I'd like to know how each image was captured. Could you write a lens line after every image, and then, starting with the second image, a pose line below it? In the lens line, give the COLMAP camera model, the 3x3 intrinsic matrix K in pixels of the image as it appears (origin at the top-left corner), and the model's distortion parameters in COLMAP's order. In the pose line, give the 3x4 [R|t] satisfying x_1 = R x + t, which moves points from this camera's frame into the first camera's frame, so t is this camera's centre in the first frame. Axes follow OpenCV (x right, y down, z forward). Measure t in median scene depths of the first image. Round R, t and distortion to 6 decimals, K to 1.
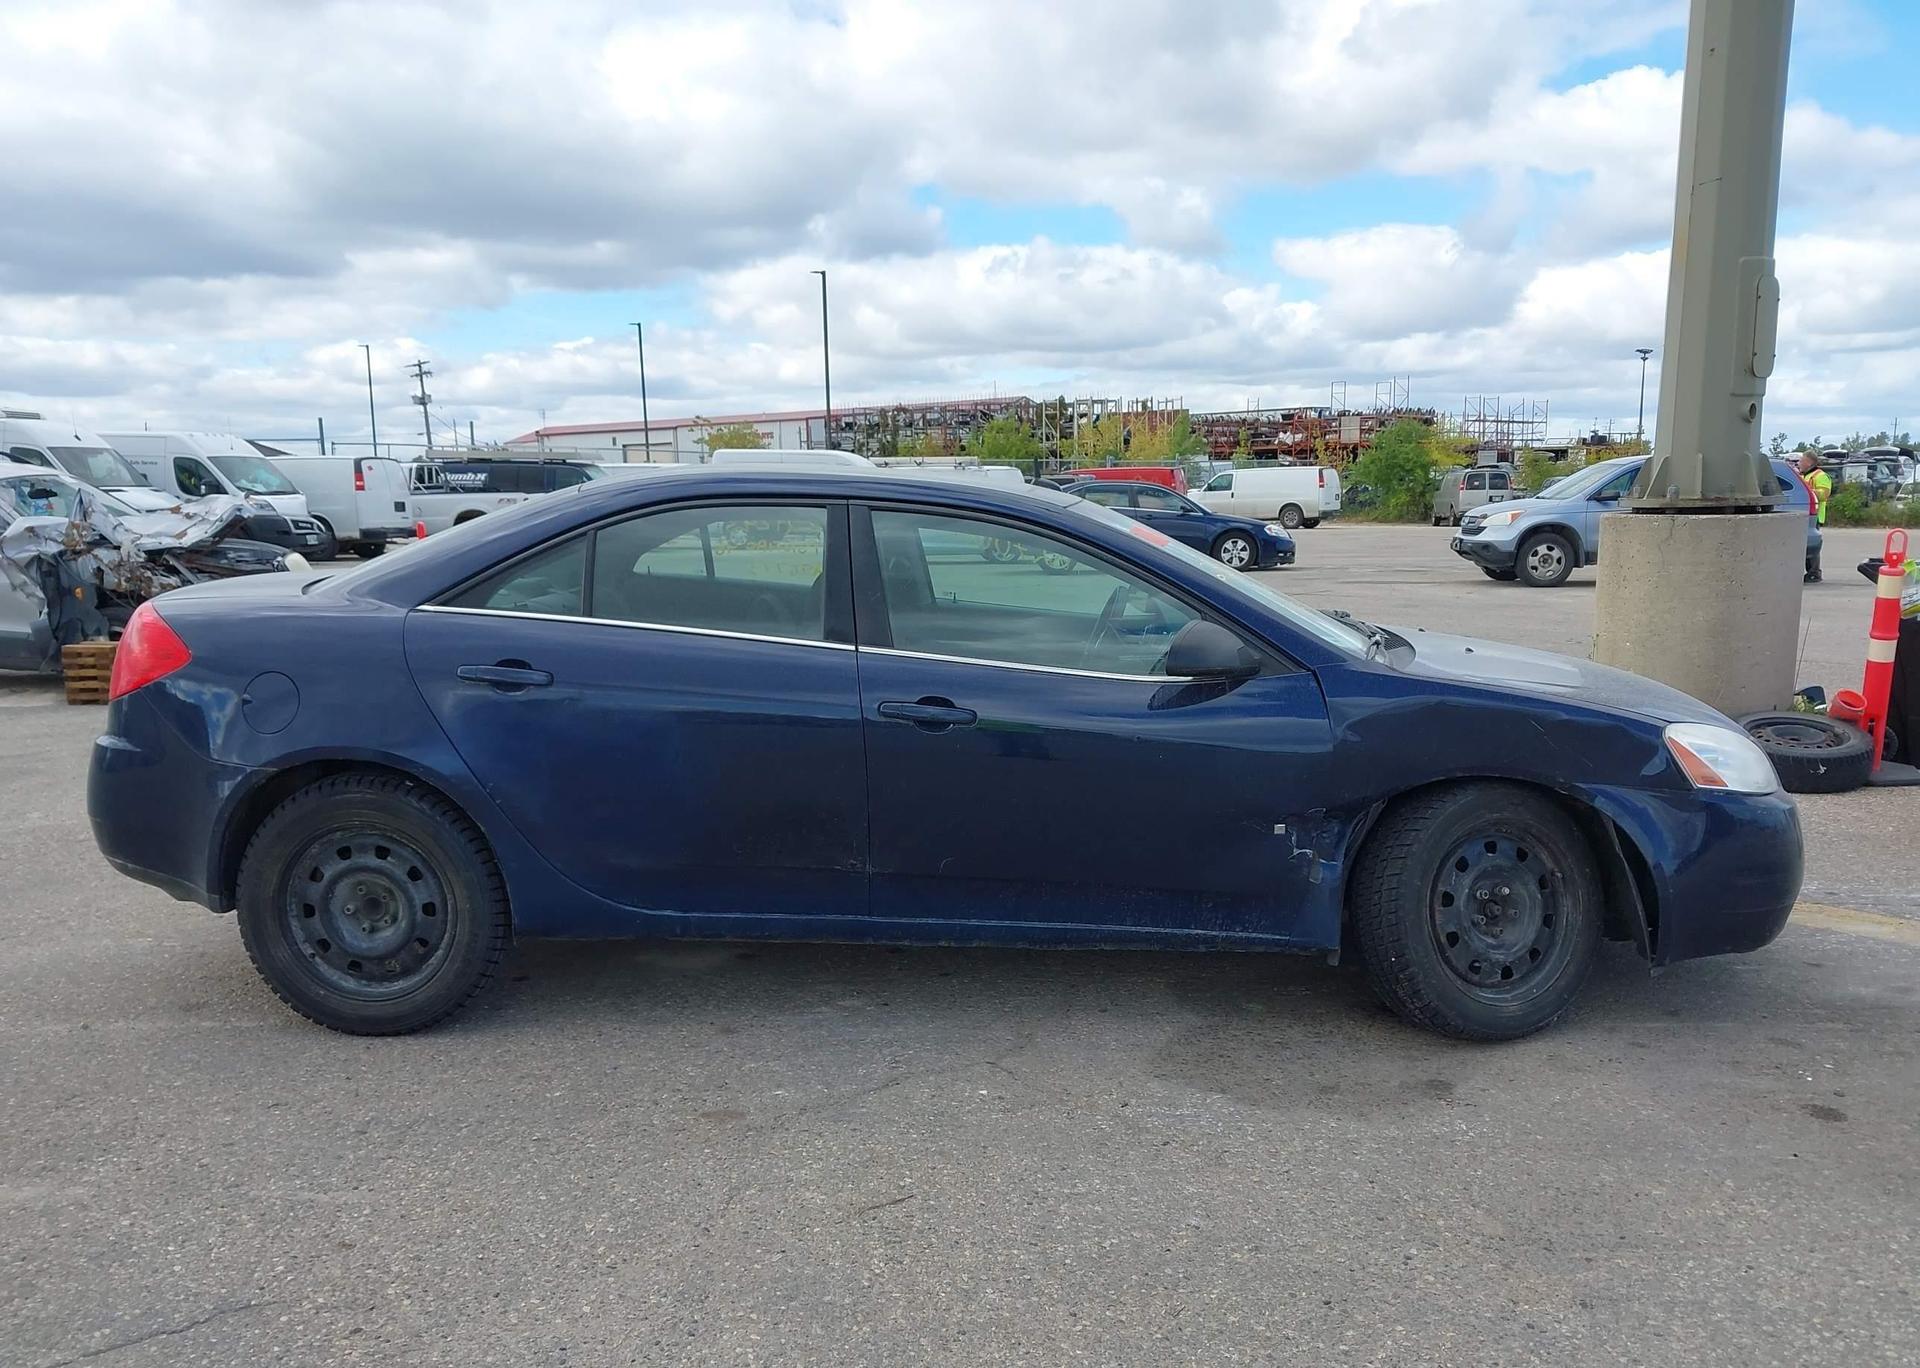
lens RADIAL K [[1504.9, 0, 962.6], [0, 1504.9, 757.7], [0, 0, 1]] dist [0.079778, -0.197721]
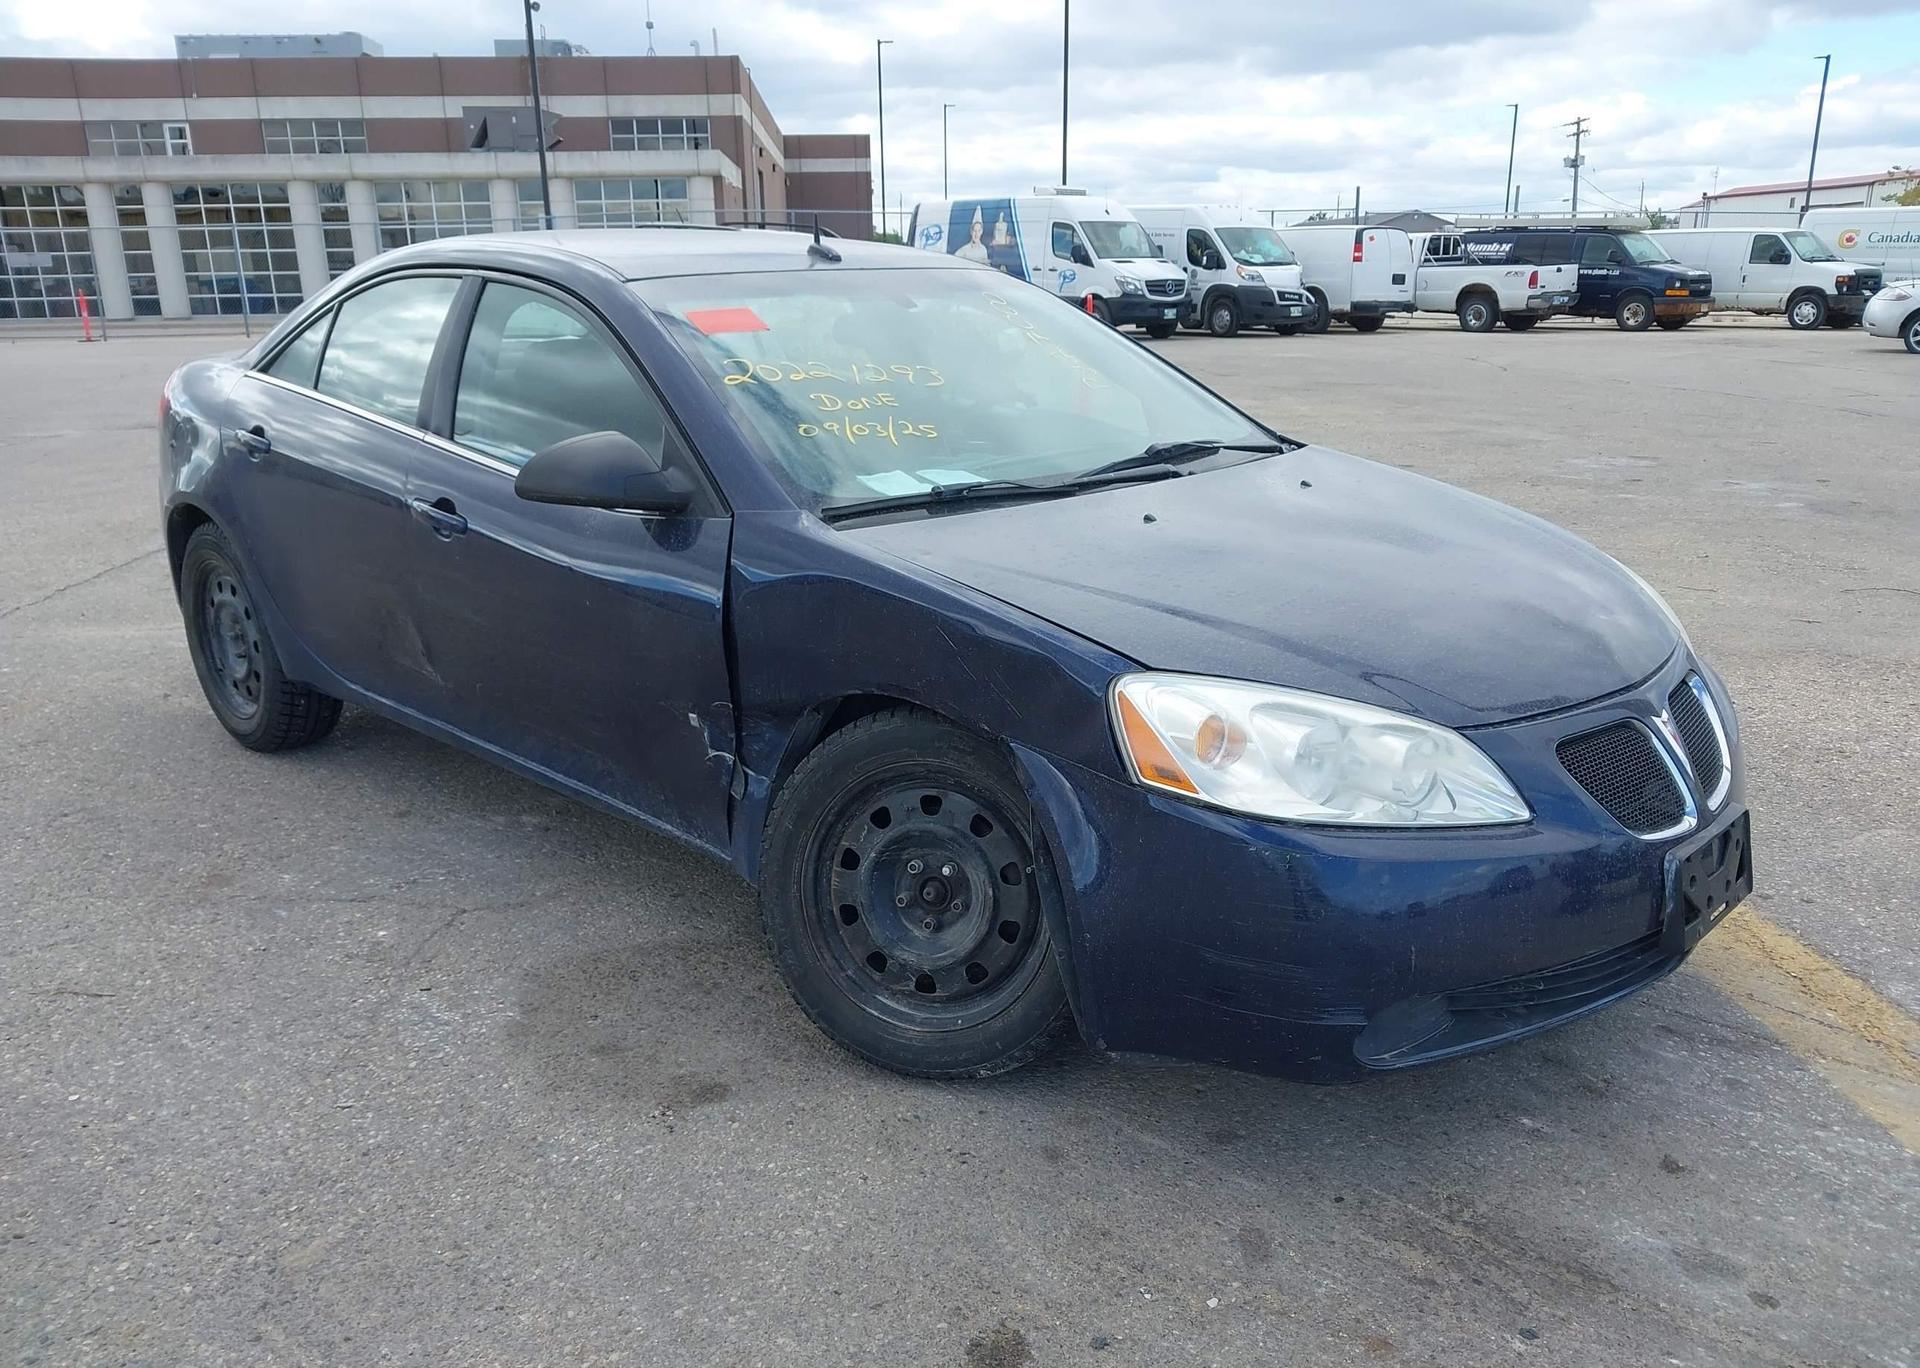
lens RADIAL K [[1511.9, 0, 951.8], [0, 1511.9, 745.2], [0, 0, 1]] dist [-0.002363, 0.008953]
pose [[0.750982, 0.199985, -0.629310, 0.156146], [-0.113168, 0.977914, 0.175718, -0.017471], [0.650552, -0.060743, 0.757028, 0.098443]]
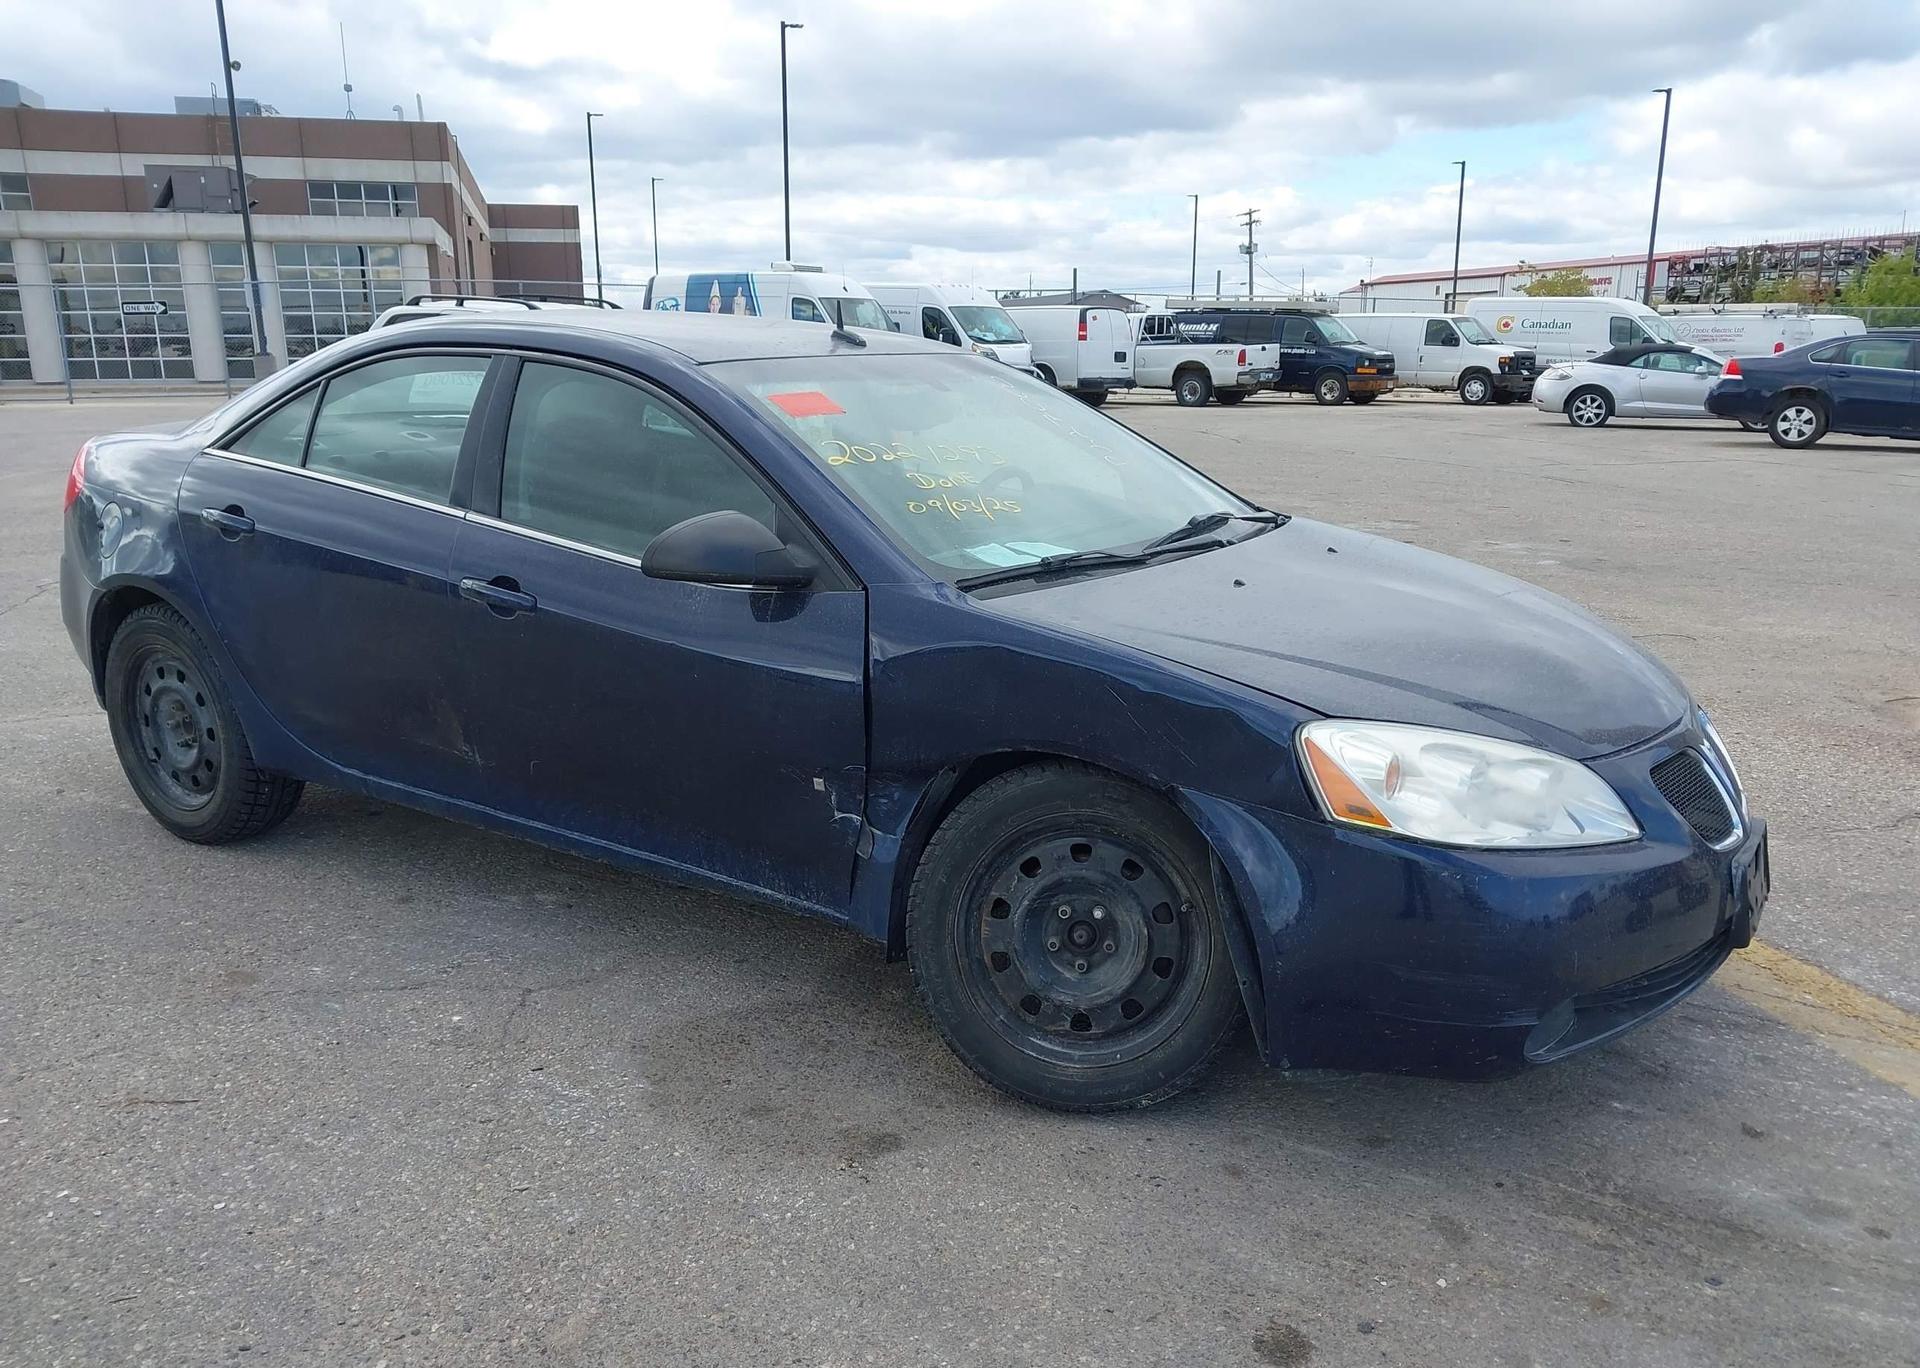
lens RADIAL K [[1511.9, 0, 951.8], [0, 1511.9, 745.2], [0, 0, 1]] dist [-0.002363, 0.008953]
pose [[0.860625, 0.141747, -0.489113, 0.128891], [-0.098805, 0.988707, 0.112677, -0.013456], [0.499561, -0.048646, 0.864912, 0.068470]]
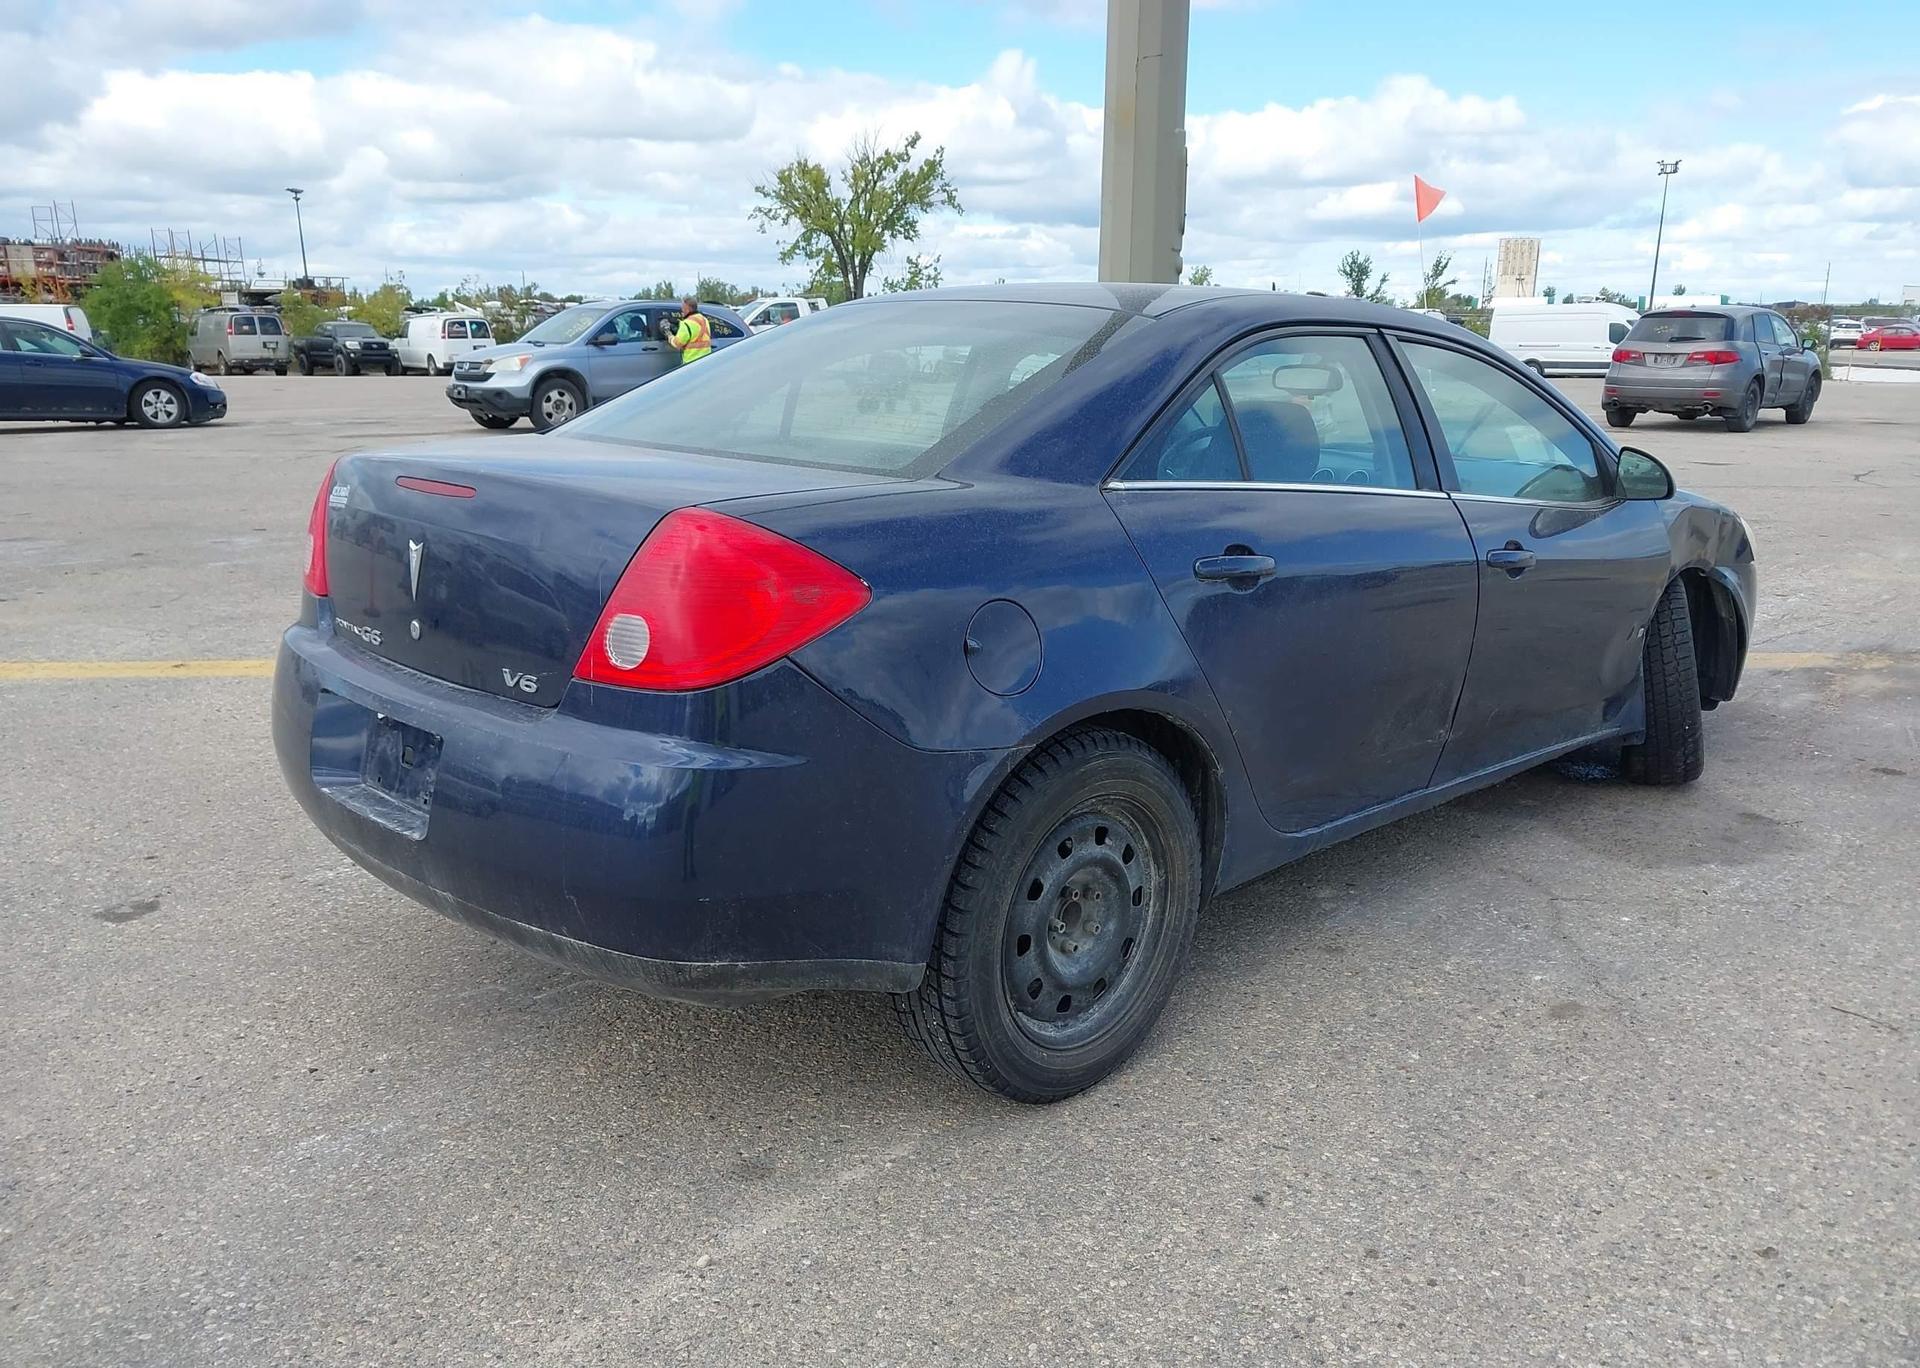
lens RADIAL K [[1511.9, 0, 951.8], [0, 1511.9, 745.2], [0, 0, 1]] dist [-0.002363, 0.008953]
pose [[0.681934, -0.181704, 0.708484, -0.187050], [0.118082, 0.983294, 0.138527, -0.017090], [-0.721819, -0.010808, 0.691998, 0.114555]]
